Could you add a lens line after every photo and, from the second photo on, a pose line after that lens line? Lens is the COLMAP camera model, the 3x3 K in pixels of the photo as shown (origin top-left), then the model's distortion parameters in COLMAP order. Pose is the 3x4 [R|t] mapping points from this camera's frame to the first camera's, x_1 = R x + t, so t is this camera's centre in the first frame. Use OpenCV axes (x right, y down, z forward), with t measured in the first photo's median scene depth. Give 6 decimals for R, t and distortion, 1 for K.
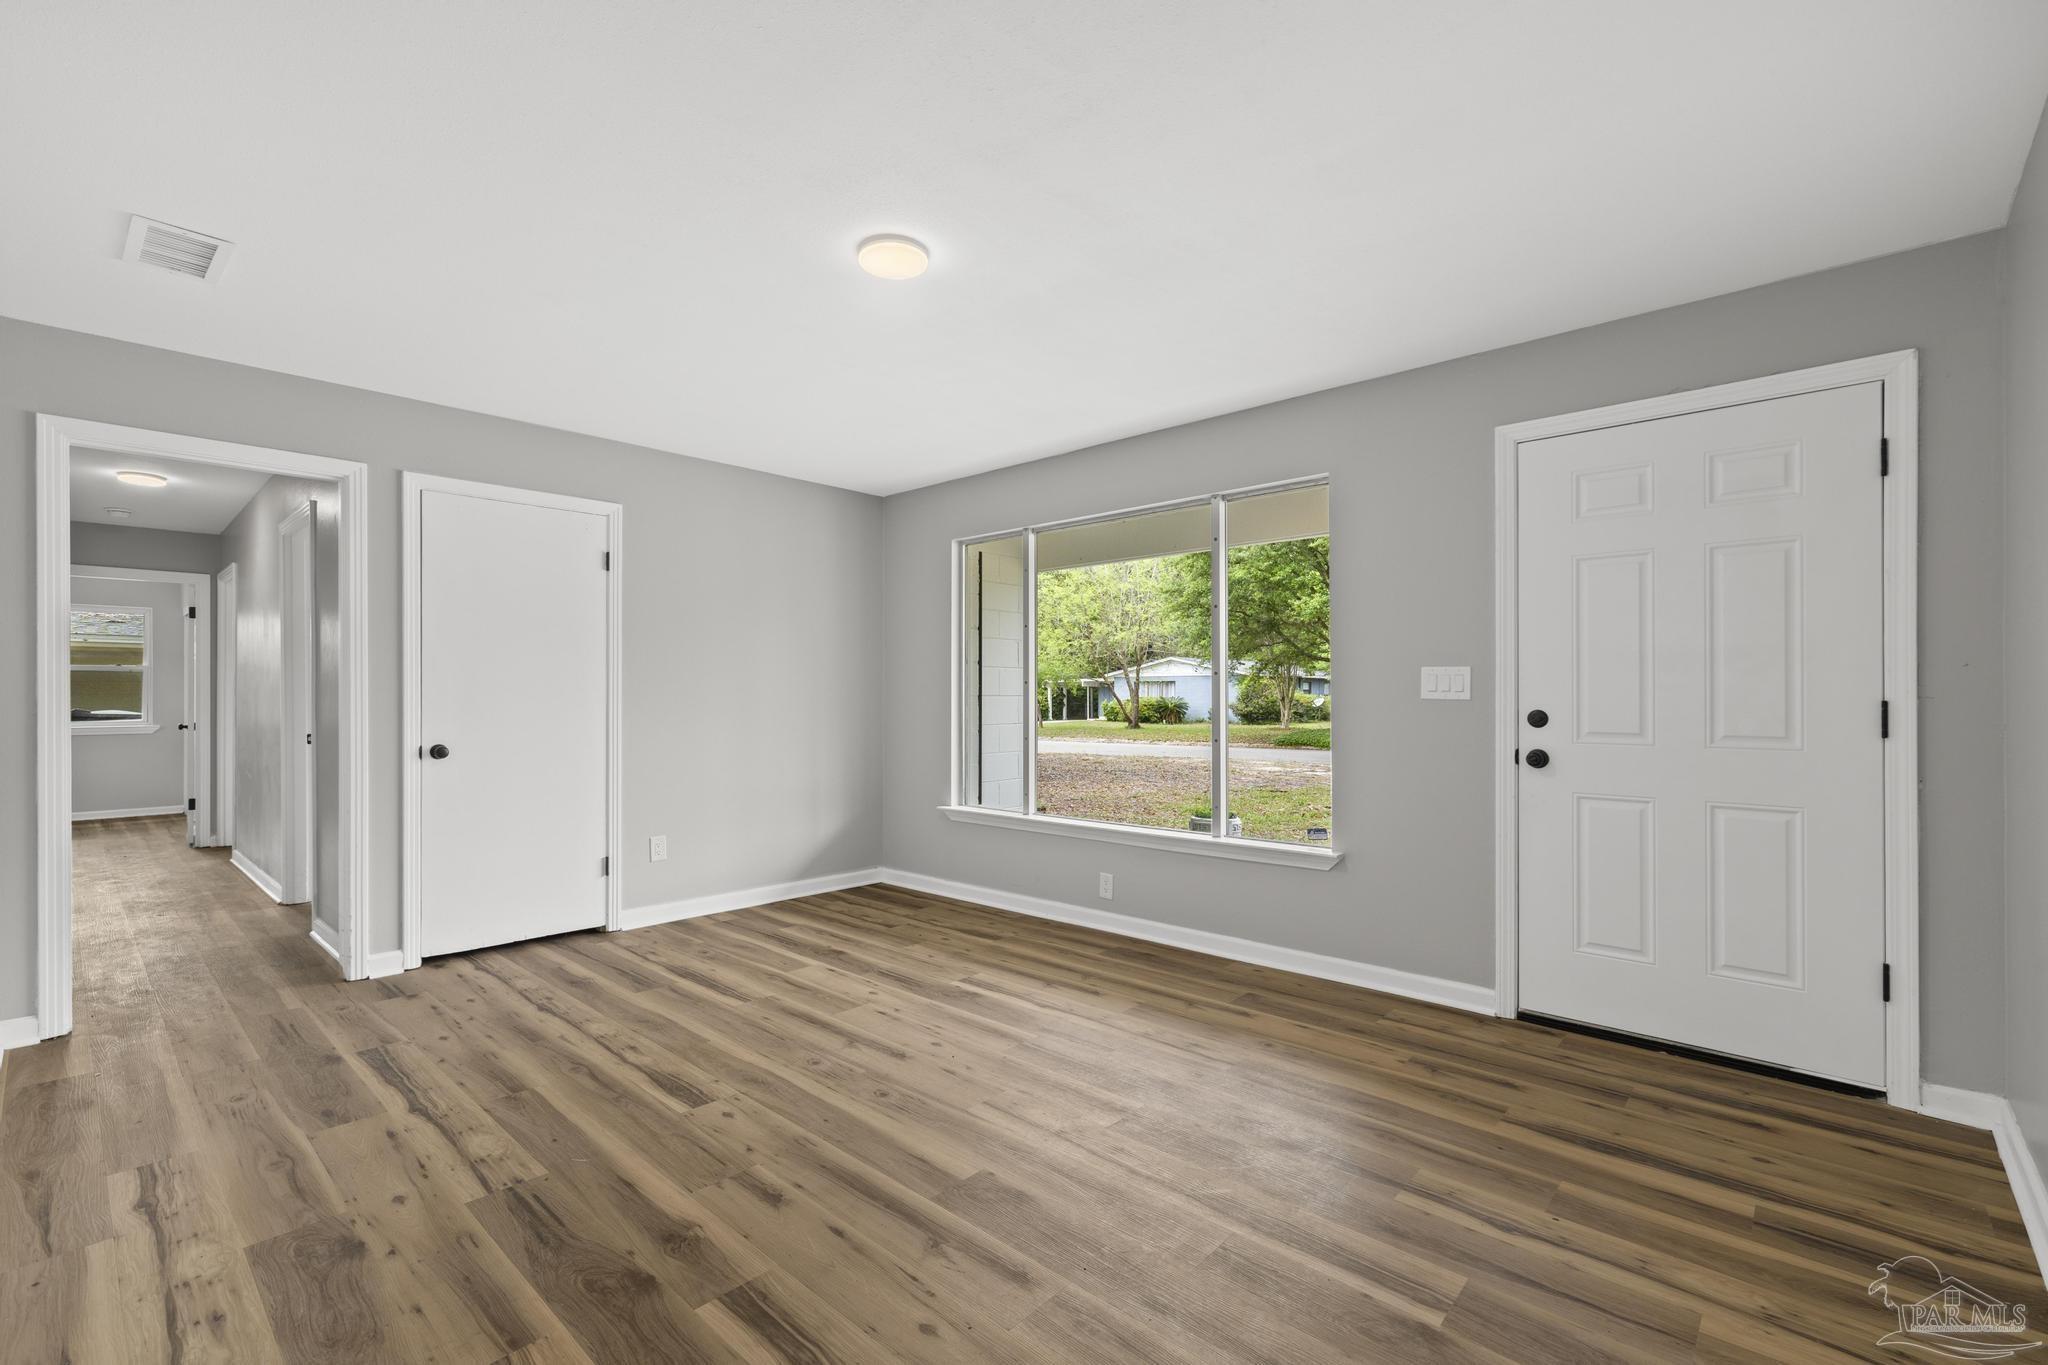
lens RADIAL K [[891.5, 0, 1029.6], [0, 891.5, 691.5], [0, 0, 1]] dist [0.001460, 0.000936]
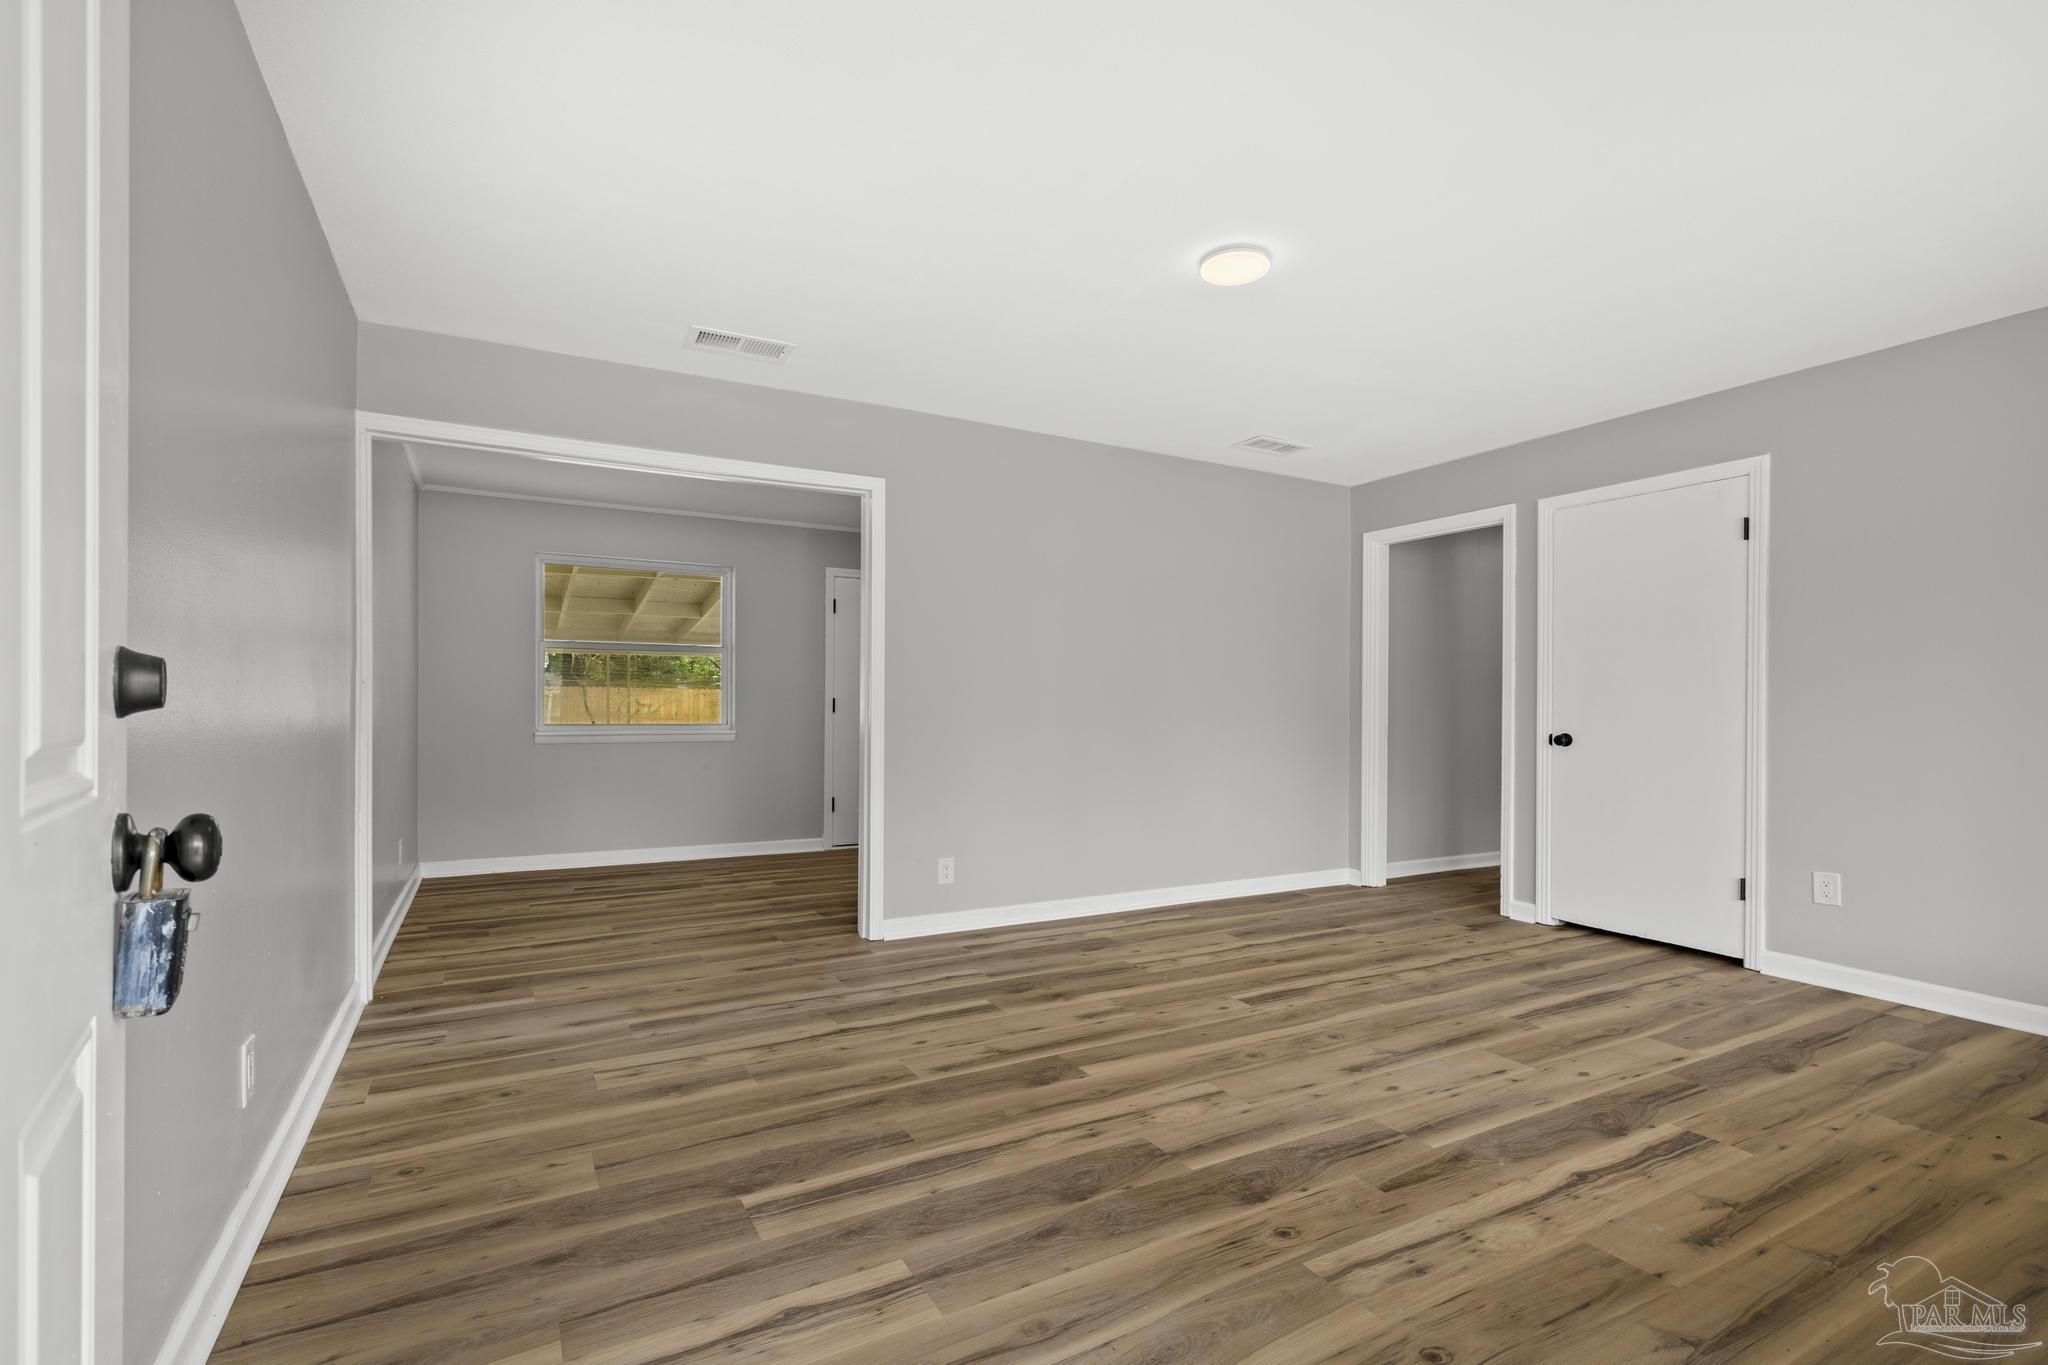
lens RADIAL K [[891.5, 0, 1031.5], [0, 891.5, 693.9], [0, 0, 1]] dist [0.001460, 0.000936]
pose [[-0.287490, -0.012159, -0.957707, 0.738890], [-0.000337, 0.999921, -0.012594, 0.035144], [0.957784, -0.003298, -0.287471, 0.854515]]
